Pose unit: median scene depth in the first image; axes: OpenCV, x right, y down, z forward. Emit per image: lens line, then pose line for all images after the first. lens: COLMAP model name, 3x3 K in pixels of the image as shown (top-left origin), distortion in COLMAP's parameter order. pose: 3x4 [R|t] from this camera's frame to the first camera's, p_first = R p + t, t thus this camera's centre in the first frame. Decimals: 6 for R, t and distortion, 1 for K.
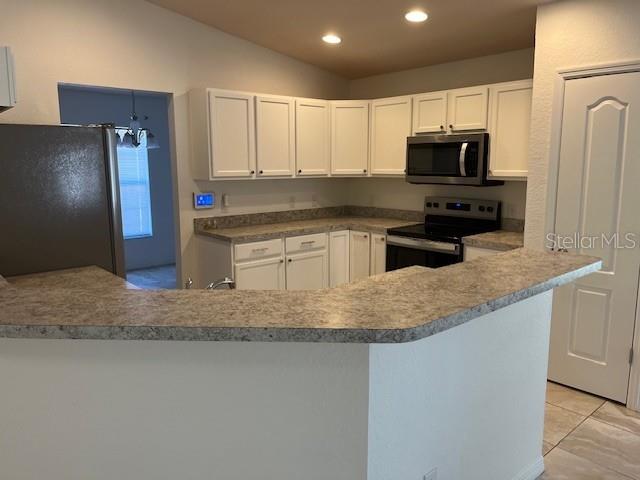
lens RADIAL K [[481.0, 0, 314.9], [0, 481.0, 234.8], [0, 0, 1]] dist [0.036350, -0.048009]
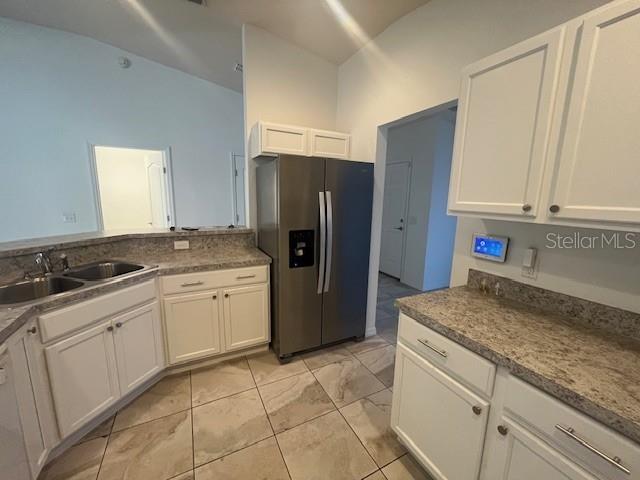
lens RADIAL K [[261.0, 0, 318.9], [0, 261.0, 239.1], [0, 0, 1]] dist [-0.002461, -0.000006]
pose [[-0.236729, 0.163793, -0.957670, 0.163945], [-0.166062, 0.964361, 0.205987, -0.118331], [0.957279, 0.207796, -0.201092, 0.858062]]
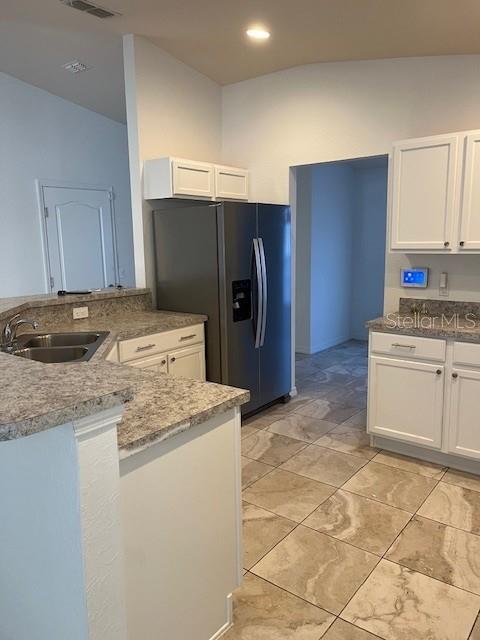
lens RADIAL K [[481.0, 0, 243.3], [0, 481.0, 319.7], [0, 0, 1]] dist [0.036350, -0.048009]
pose [[0.193722, 0.164432, -0.967178, 0.532064], [-0.134533, 0.980993, 0.139835, -0.077733], [0.971788, 0.103028, 0.212161, 0.553963]]
